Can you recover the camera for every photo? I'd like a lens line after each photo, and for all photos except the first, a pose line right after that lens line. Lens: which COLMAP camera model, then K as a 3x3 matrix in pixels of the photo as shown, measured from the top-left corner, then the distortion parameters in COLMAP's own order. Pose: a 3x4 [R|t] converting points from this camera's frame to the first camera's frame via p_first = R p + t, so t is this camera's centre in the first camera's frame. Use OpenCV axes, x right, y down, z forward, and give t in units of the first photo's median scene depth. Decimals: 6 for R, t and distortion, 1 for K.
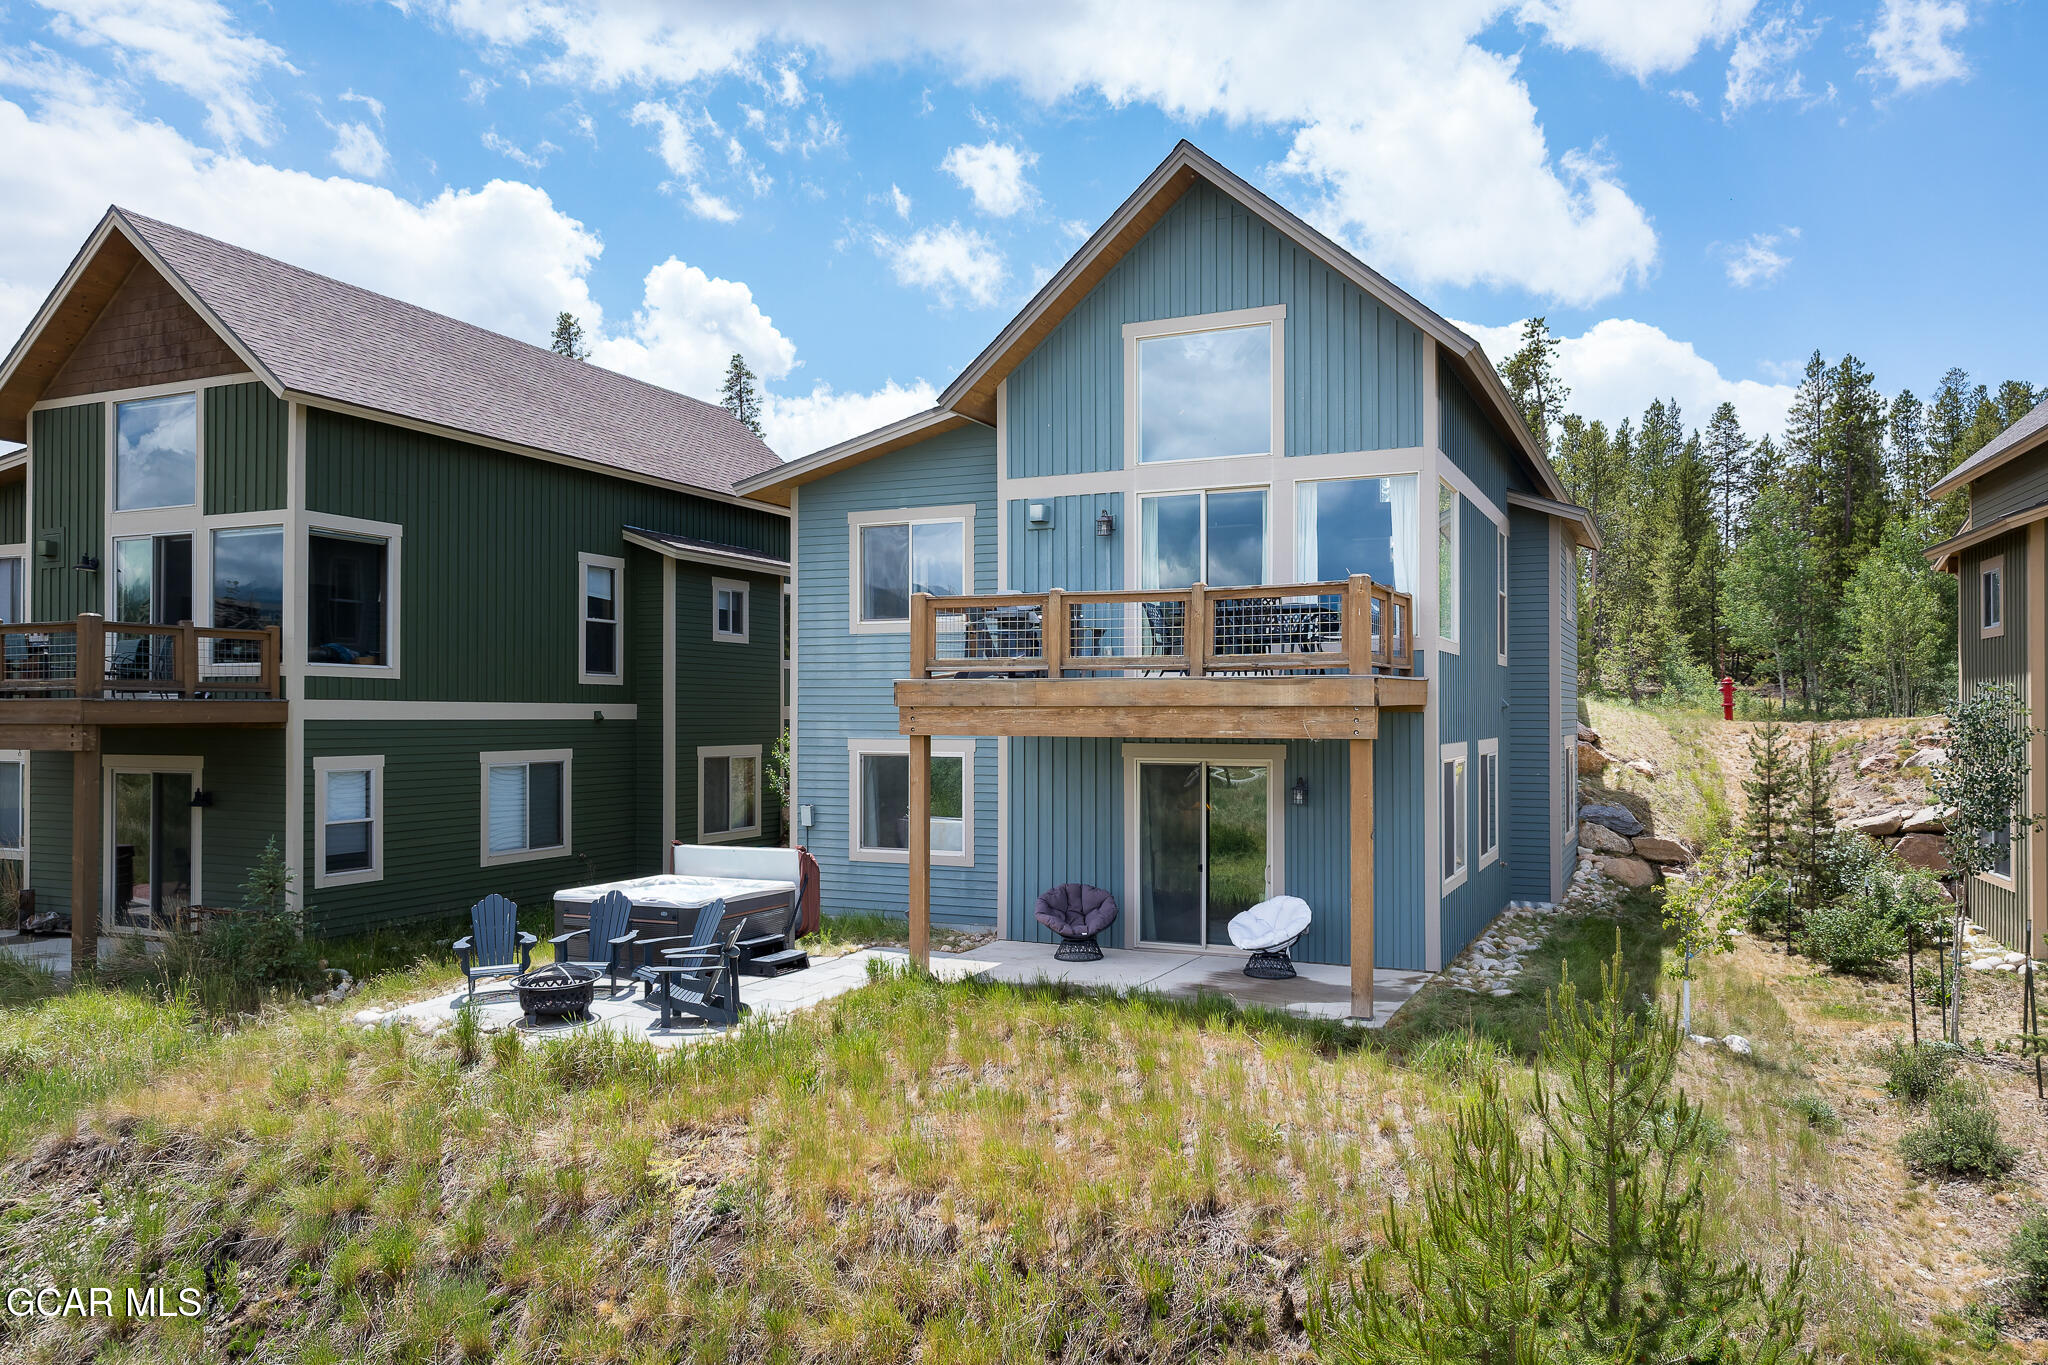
lens RADIAL K [[1456.0, 0, 987.2], [0, 1456.0, 705.5], [0, 0, 1]] dist [-0.005171, 0.000005]
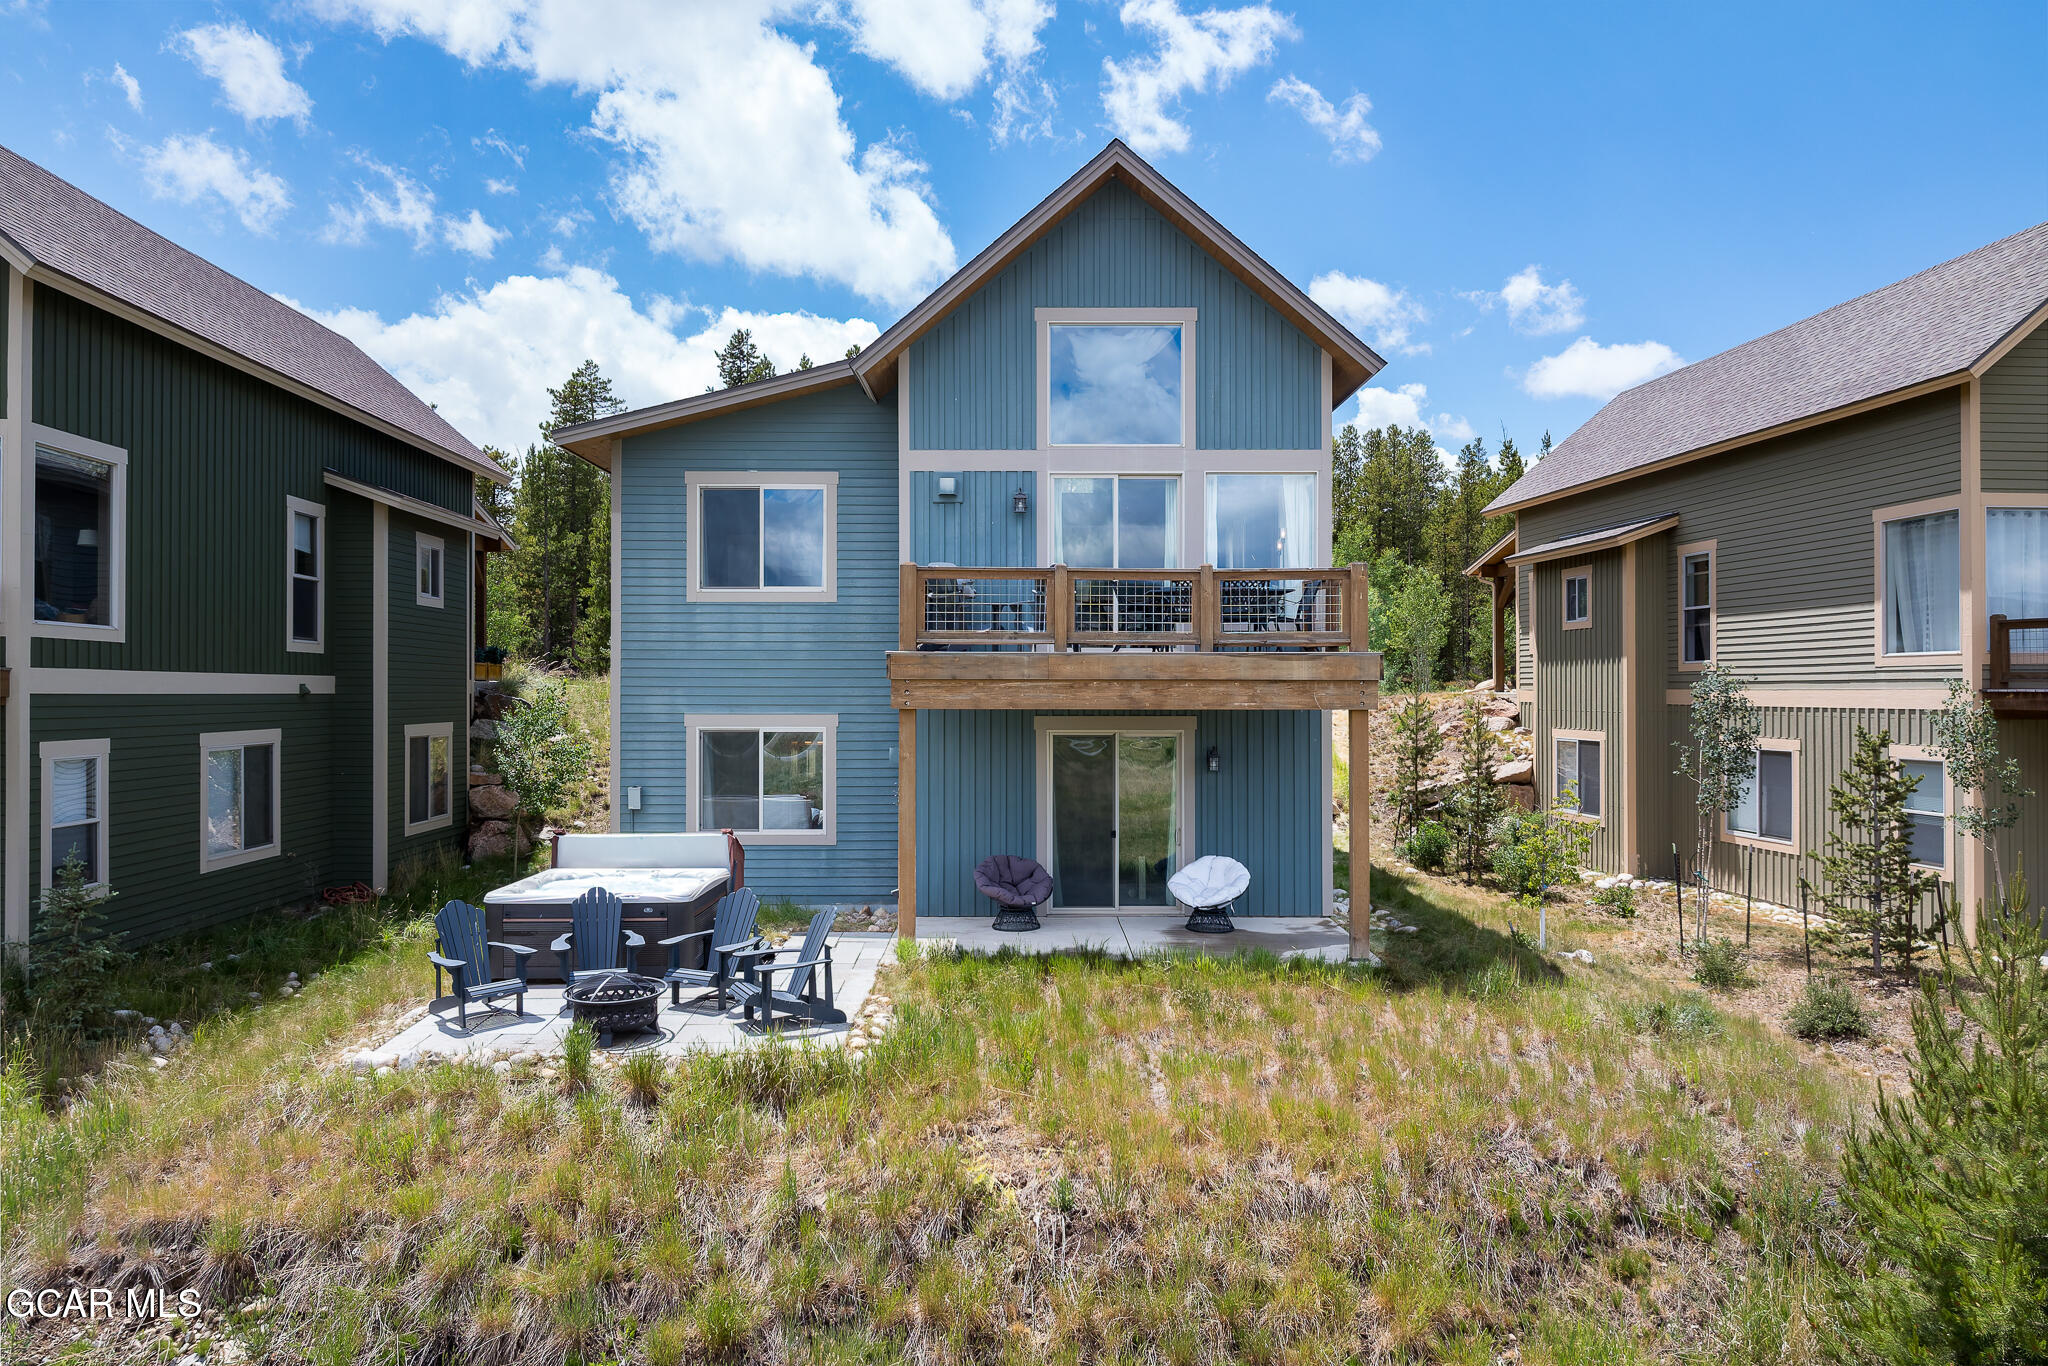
lens RADIAL K [[1429.7, 0, 1024.0], [0, 1429.7, 683.0], [0, 0, 1]] dist [-0.006472, -0.002219]
pose [[0.901360, 0.002662, 0.433063, -0.352175], [-0.003195, 0.999995, 0.000504, 0.002153], [-0.433059, -0.001838, 0.901364, 0.096532]]
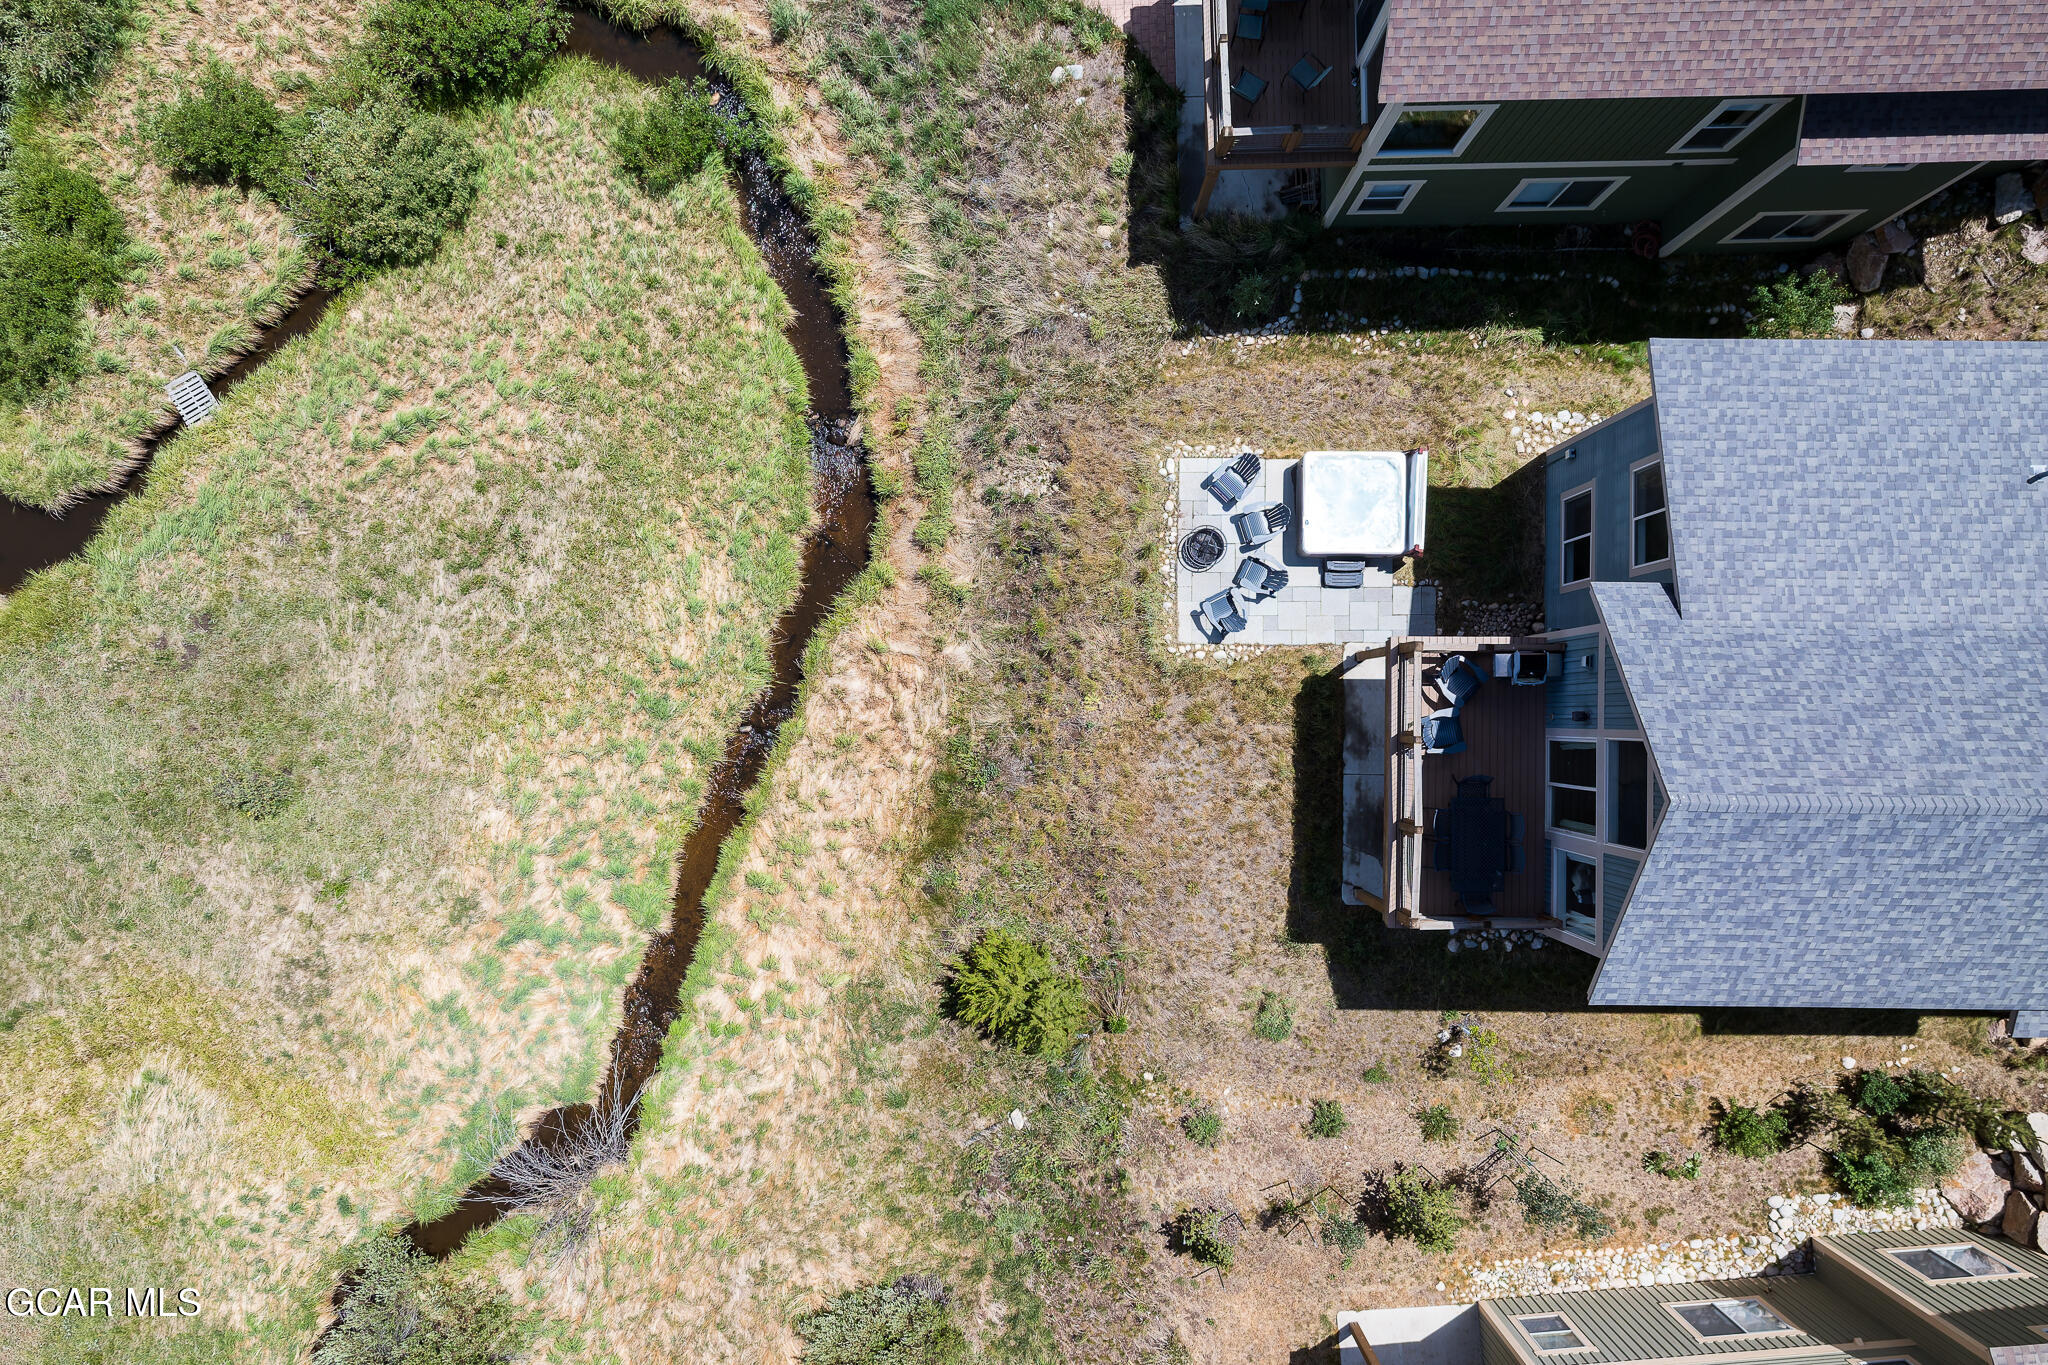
lens RADIAL K [[1456.0, 0, 987.2], [0, 1456.0, 705.5], [0, 0, 1]] dist [-0.005171, 0.000005]
pose [[0.438790, 0.897851, -0.036426, -0.125624], [-0.000457, 0.040759, 0.999169, -1.522847], [0.898589, -0.438409, 0.018295, 0.466902]]
